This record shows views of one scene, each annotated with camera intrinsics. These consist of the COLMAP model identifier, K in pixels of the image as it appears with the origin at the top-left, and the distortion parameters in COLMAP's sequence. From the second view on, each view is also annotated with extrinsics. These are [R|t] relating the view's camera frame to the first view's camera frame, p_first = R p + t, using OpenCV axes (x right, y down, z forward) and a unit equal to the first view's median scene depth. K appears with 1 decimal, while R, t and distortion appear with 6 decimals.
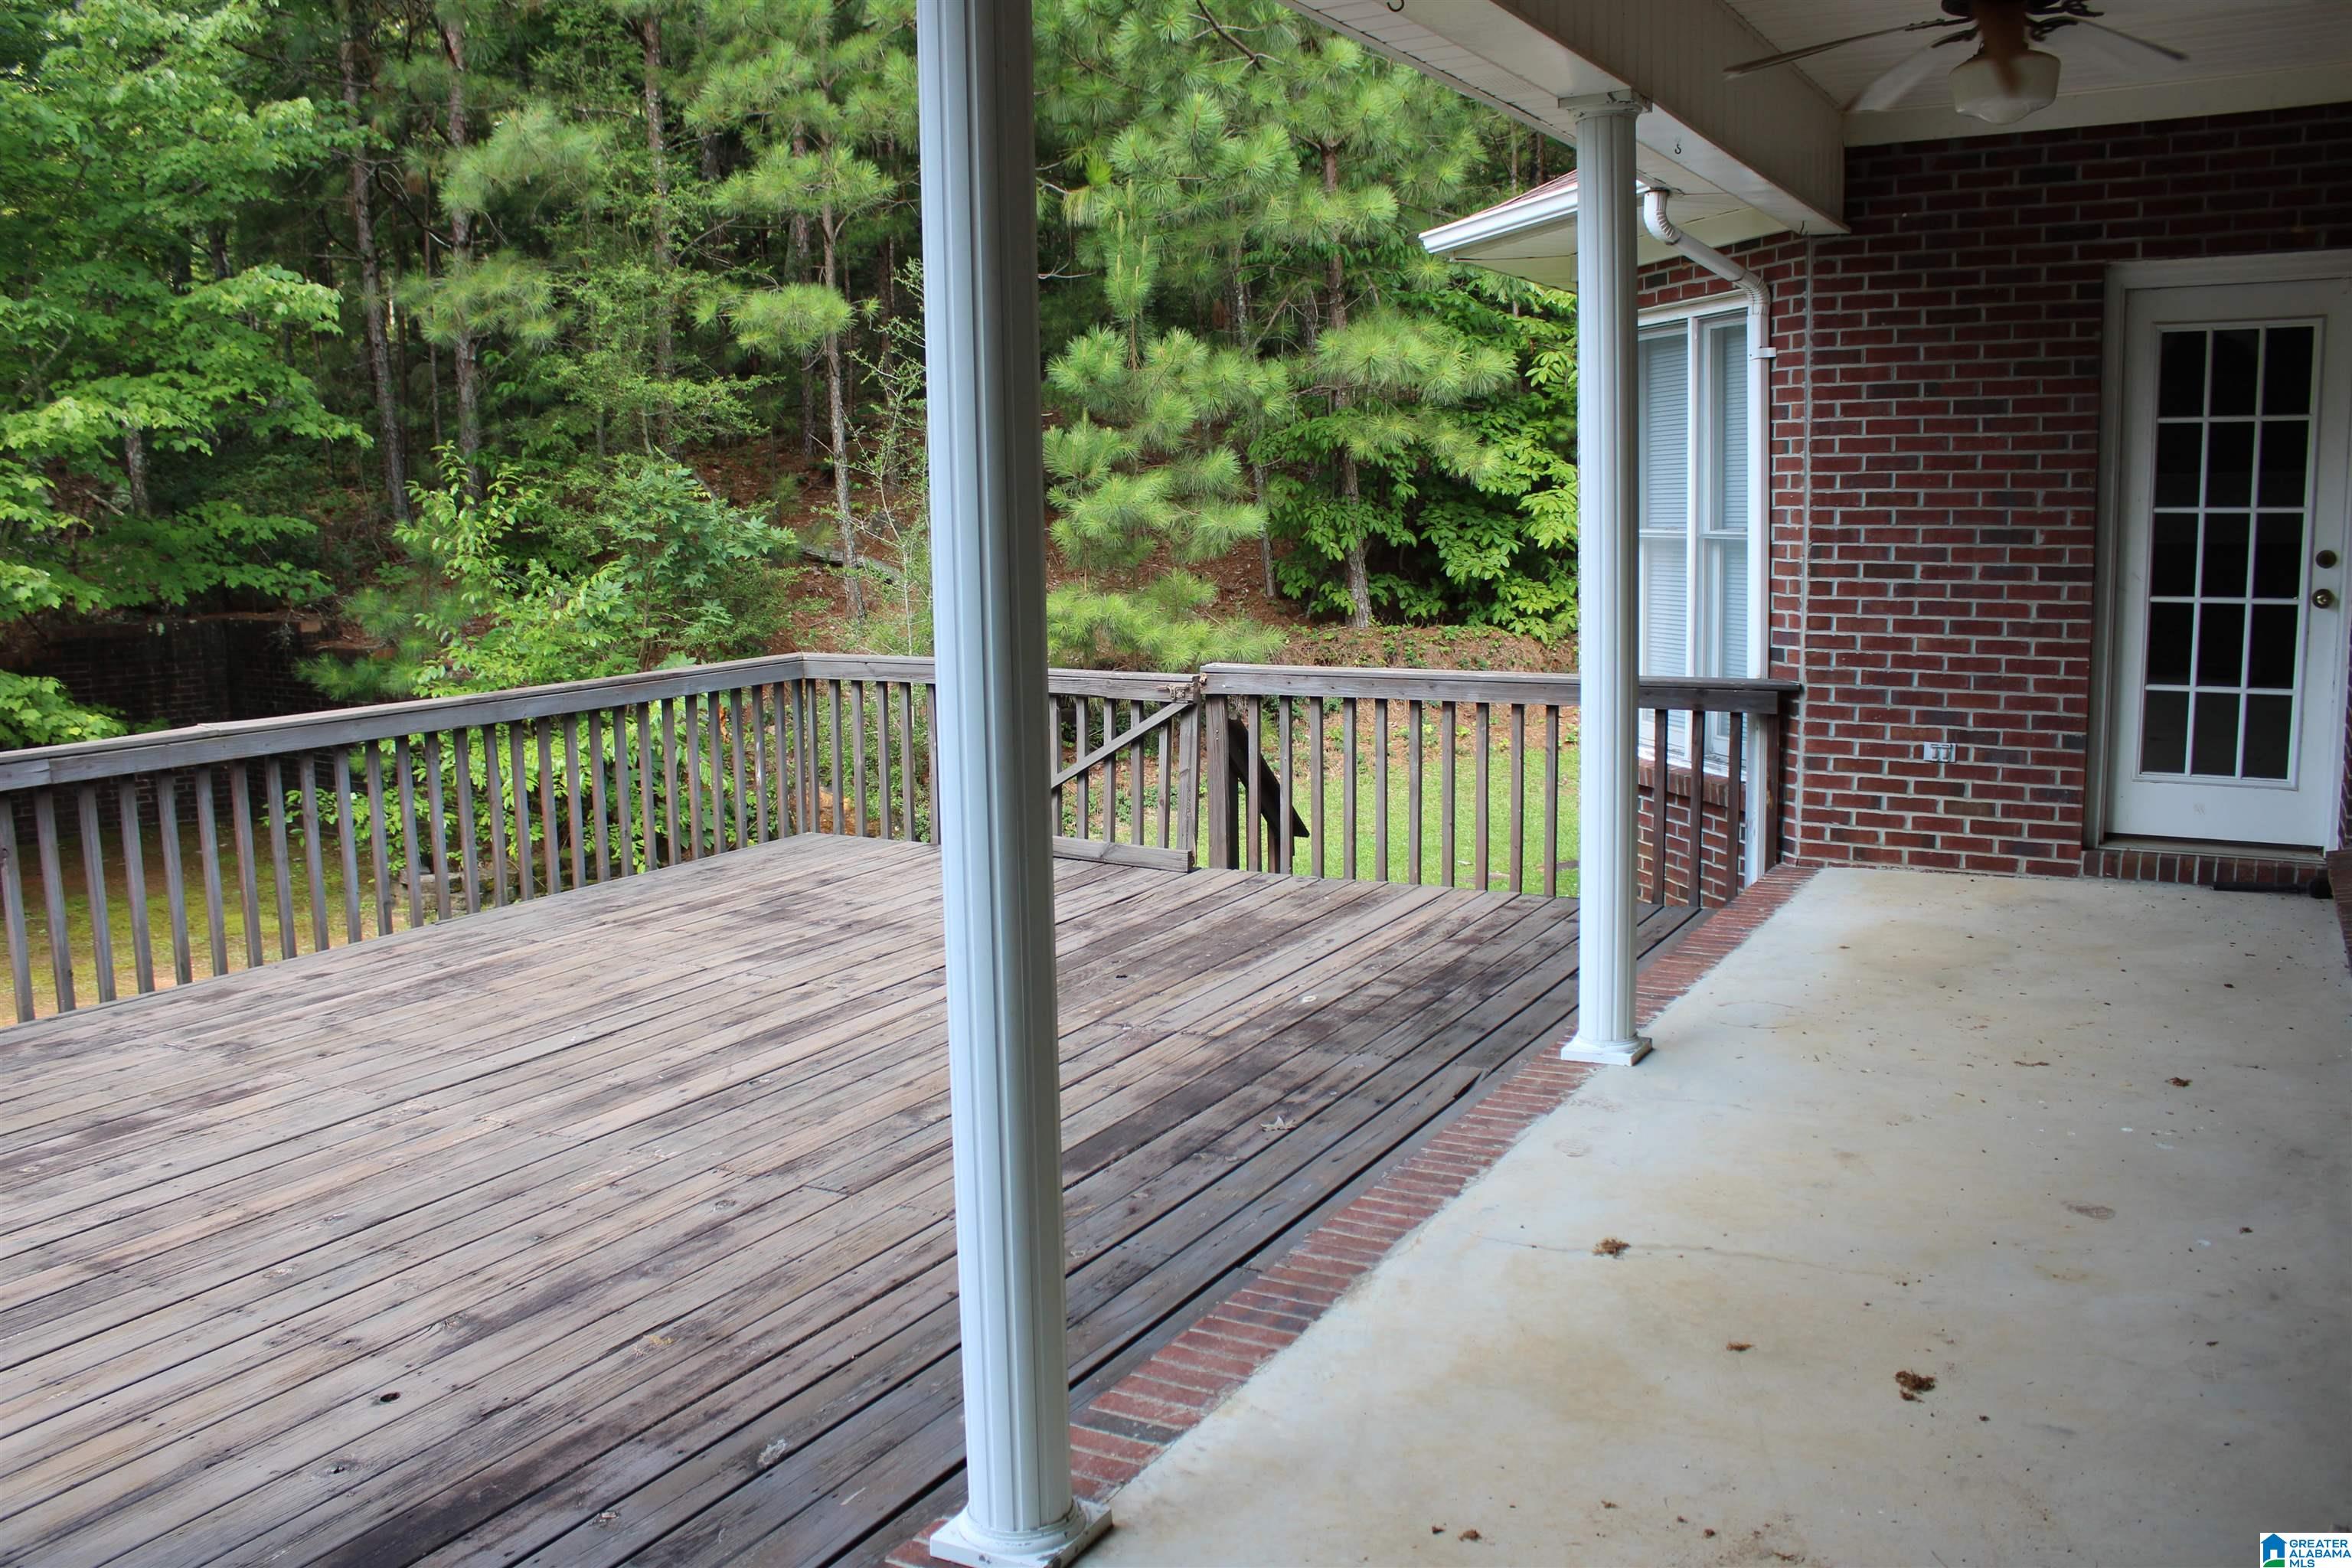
lens RADIAL K [[1933.4, 0, 1141.4], [0, 1933.4, 777.4], [0, 0, 1]] dist [-0.155497, 0.130599]
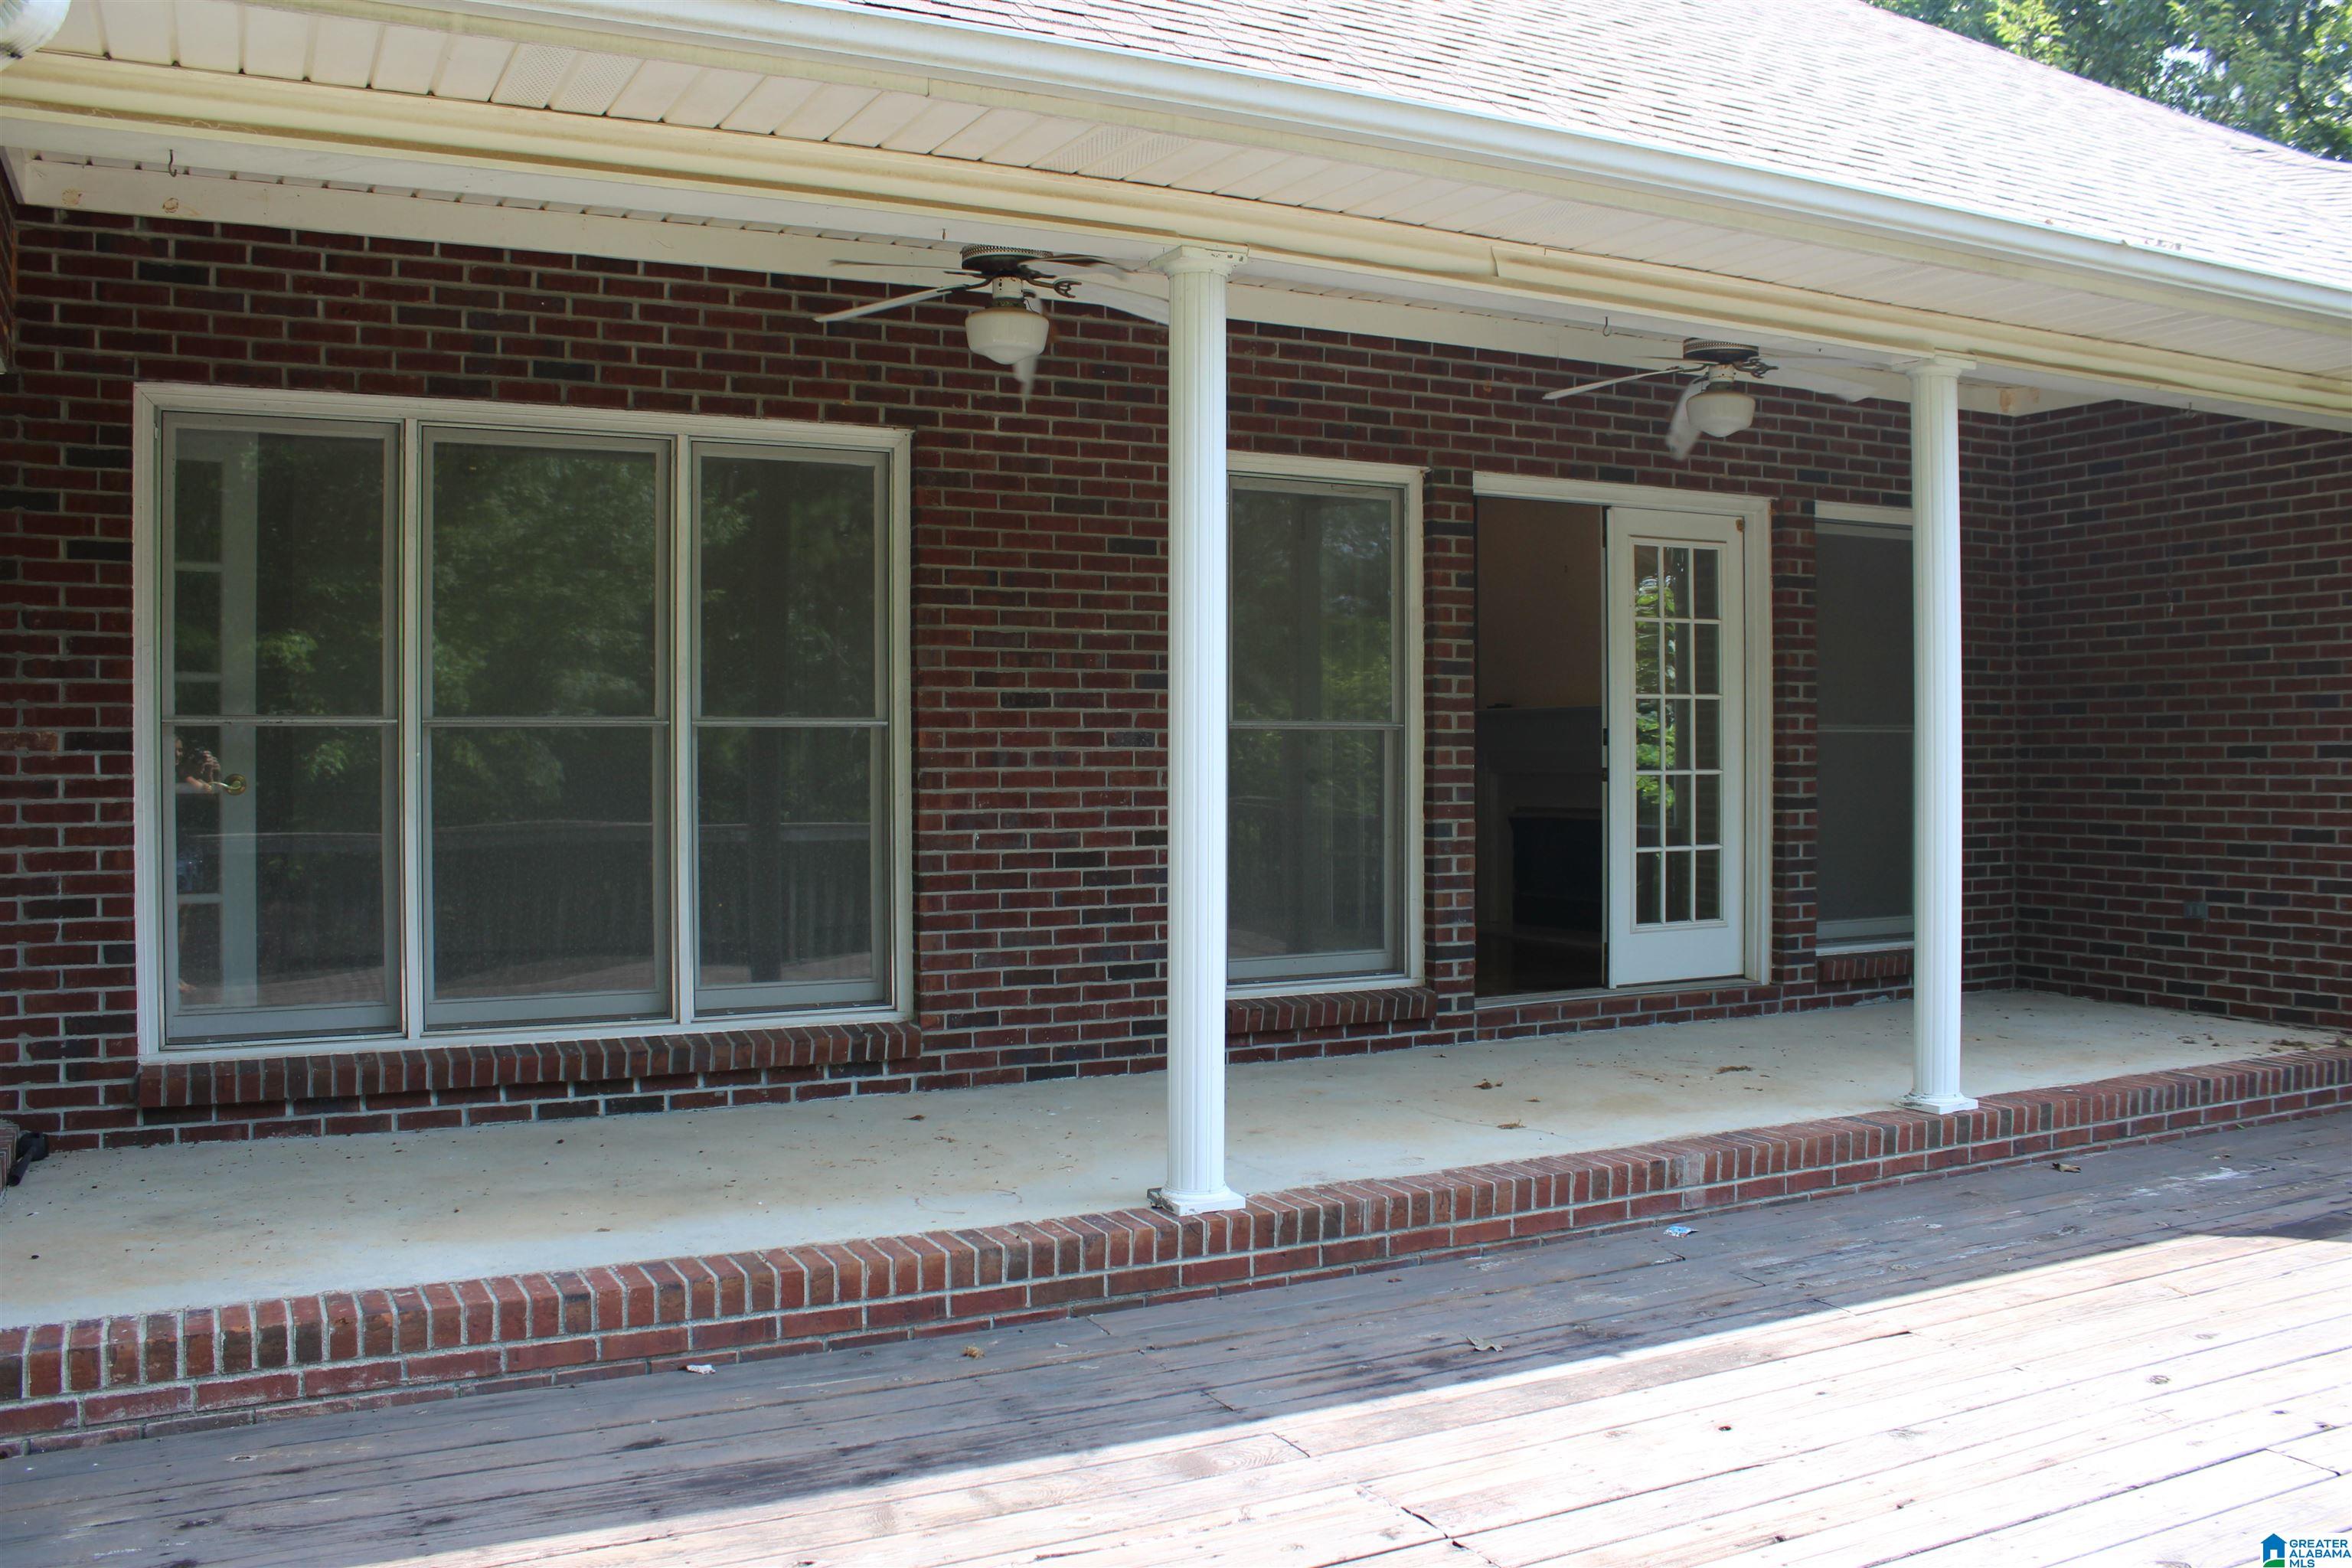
lens RADIAL K [[1943.3, 0, 1158.2], [0, 1943.3, 757.6], [0, 0, 1]] dist [-0.152919, 0.127897]
pose [[-0.836910, 0.019869, 0.546979, -0.309025], [0.093344, 0.989882, 0.106866, -0.202281], [-0.539322, 0.140494, -0.830297, 1.967811]]
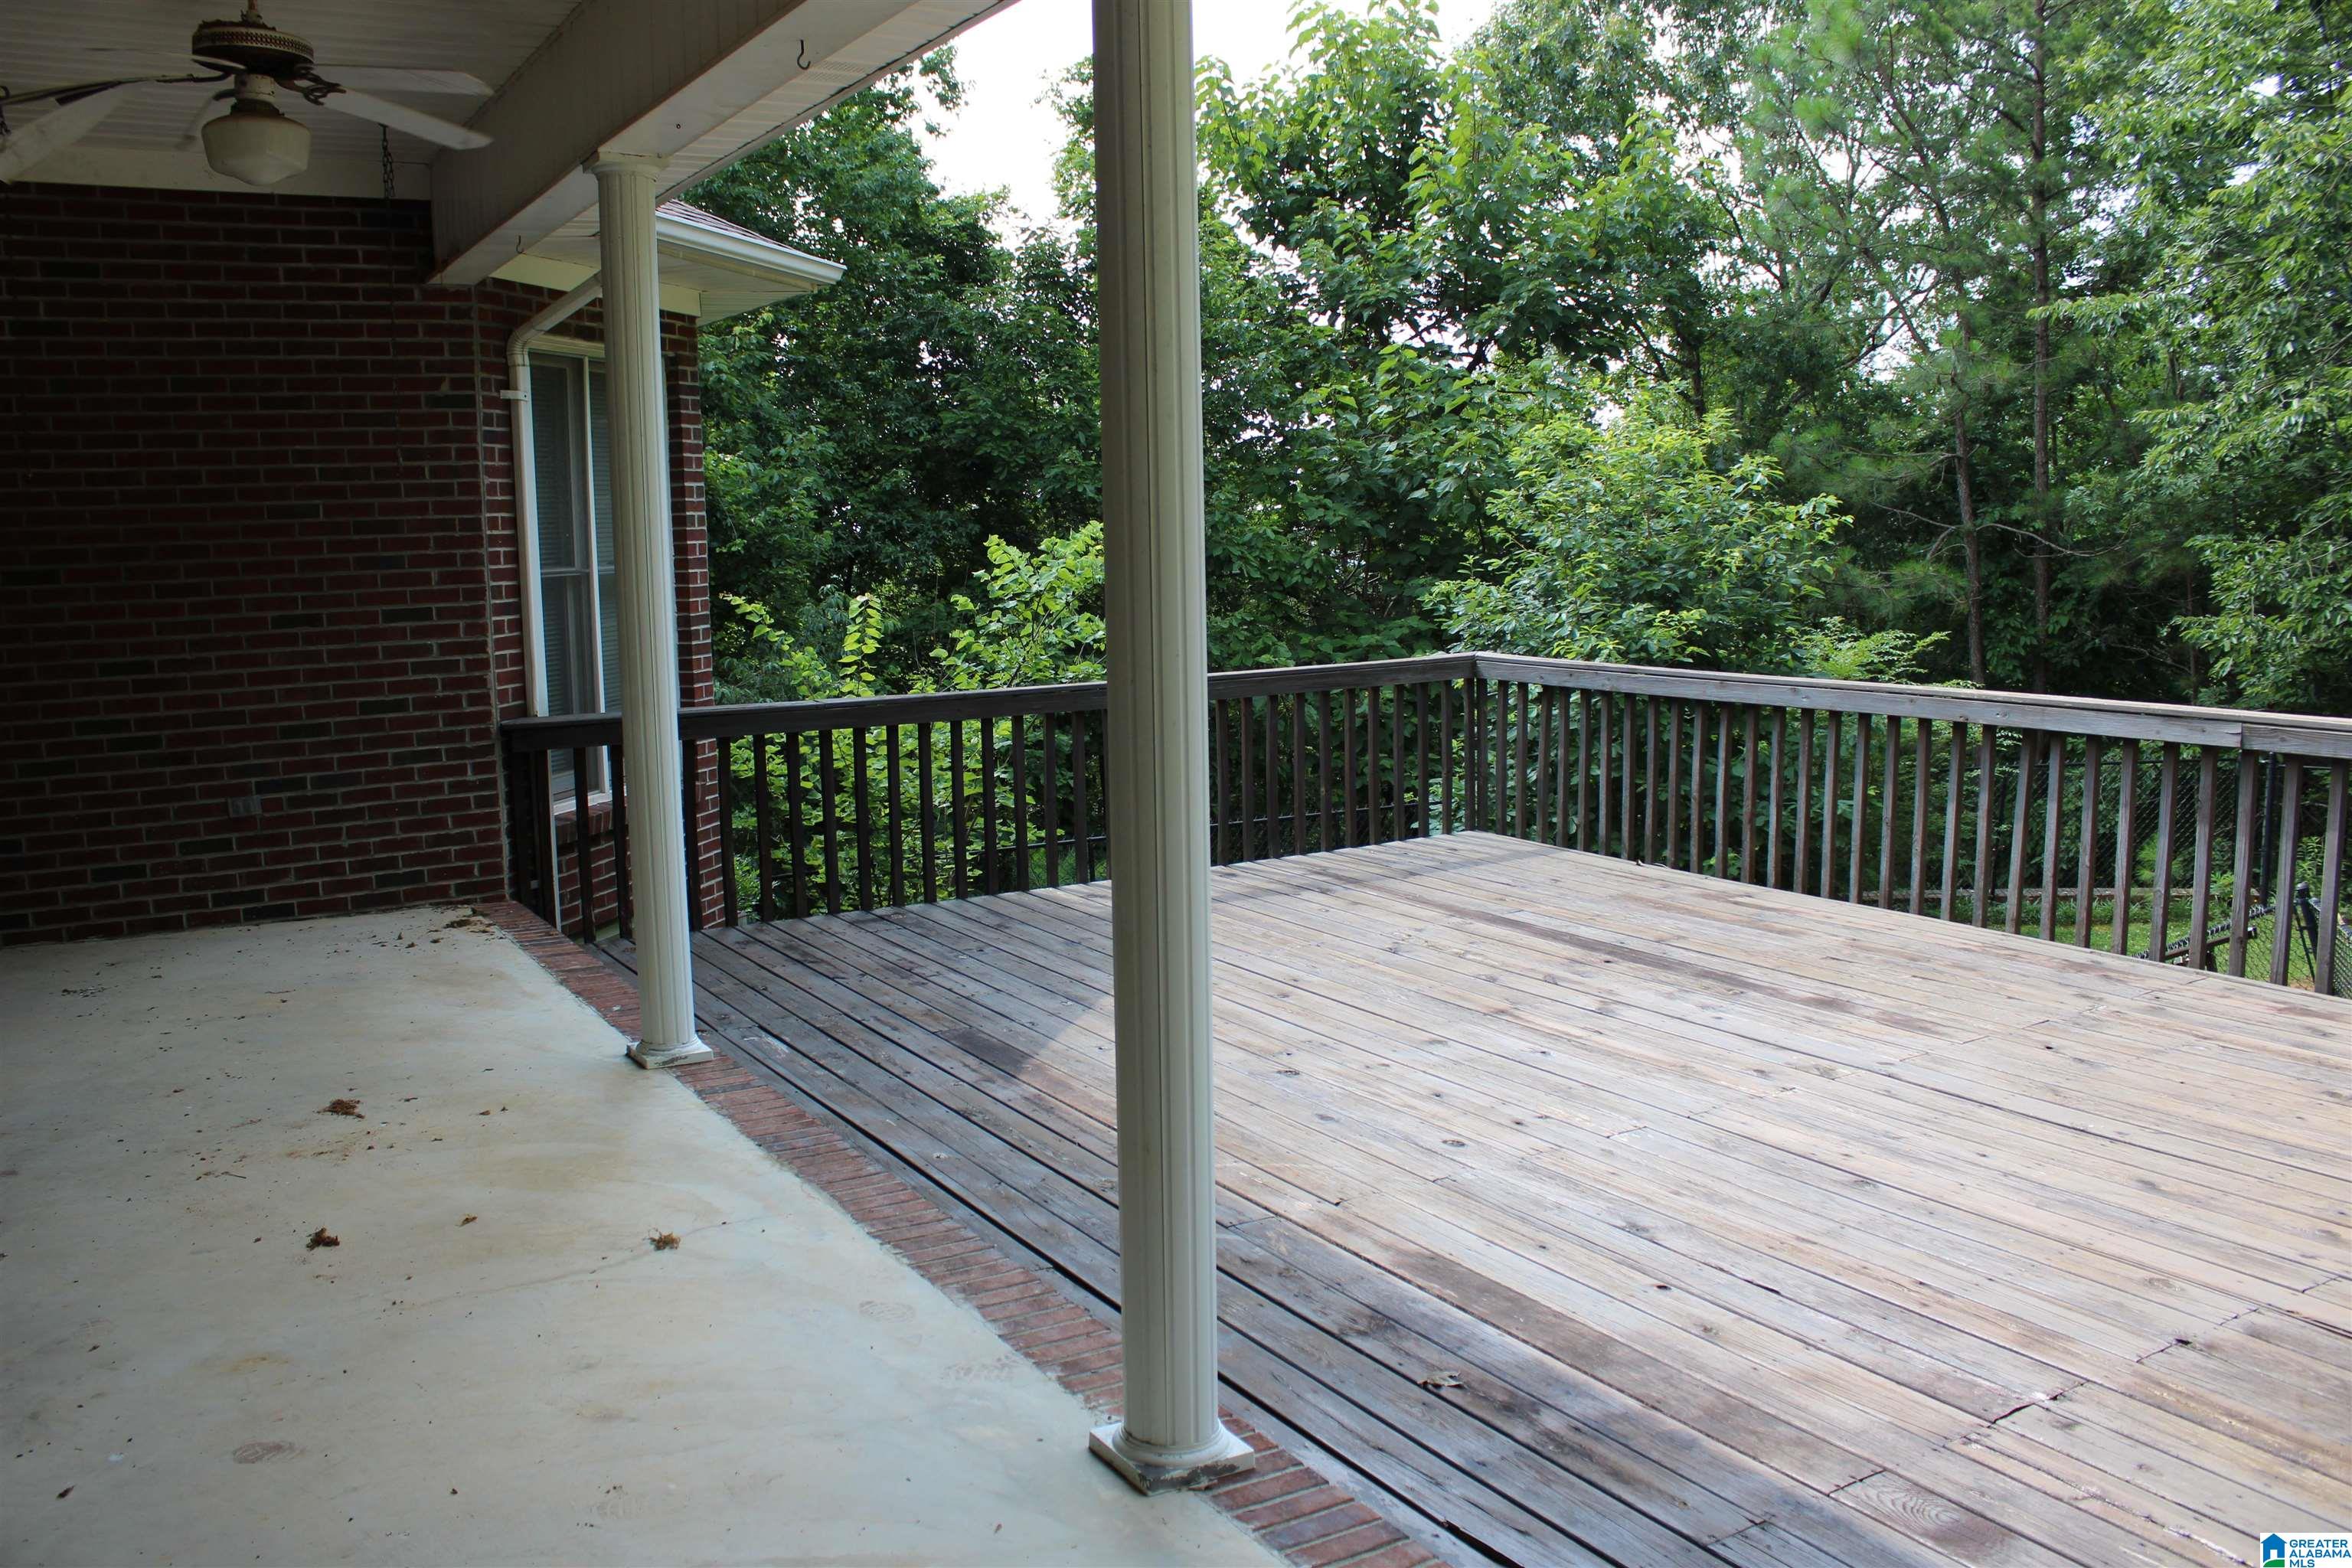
lens RADIAL K [[1943.3, 0, 1158.2], [0, 1943.3, 757.6], [0, 0, 1]] dist [-0.152919, 0.127897]
pose [[-0.488282, 0.137580, -0.861773, 0.795780], [-0.090772, 0.974132, 0.206950, -0.206200], [0.867952, 0.179275, -0.463163, 1.353604]]
